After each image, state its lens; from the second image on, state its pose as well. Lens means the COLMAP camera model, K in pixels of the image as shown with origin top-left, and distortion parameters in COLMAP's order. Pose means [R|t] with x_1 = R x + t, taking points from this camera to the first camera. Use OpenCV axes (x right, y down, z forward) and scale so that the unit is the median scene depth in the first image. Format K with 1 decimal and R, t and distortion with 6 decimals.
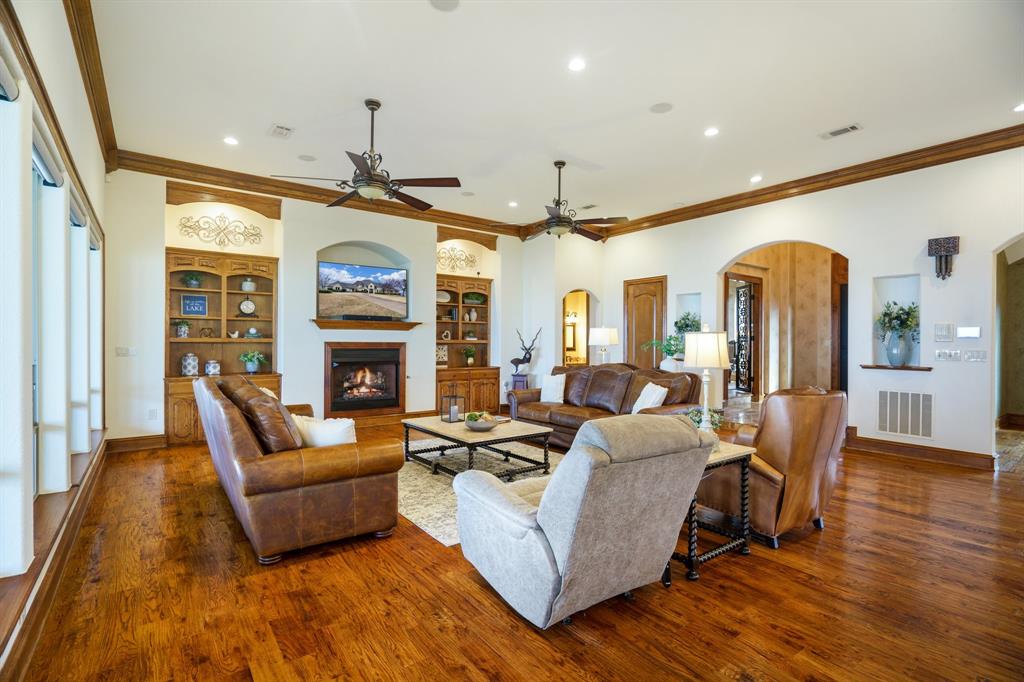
lens RADIAL K [[476.9, 0, 512.0], [0, 476.9, 341.0], [0, 0, 1]] dist [-0.021496, 0.000182]
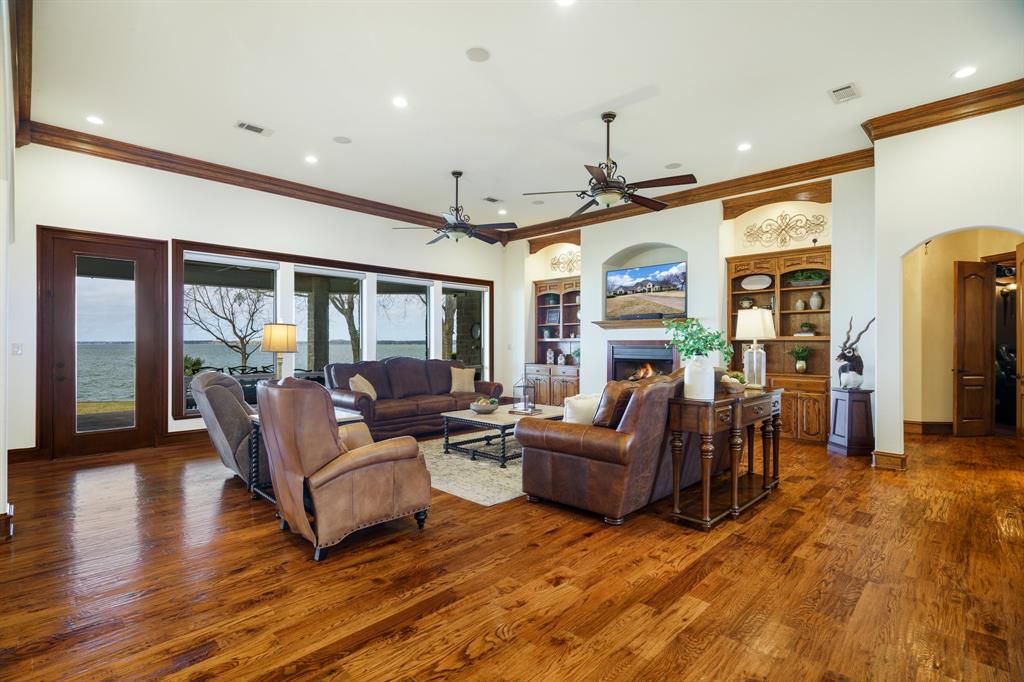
lens RADIAL K [[488.8, 0, 501.9], [0, 488.8, 340.7], [0, 0, 1]] dist [0.002159, 0.000808]
pose [[0.132224, -0.006598, -0.991198, 0.726937], [0.006896, 0.999960, -0.005736, 0.007585], [0.991196, -0.006077, 0.132264, 0.566241]]
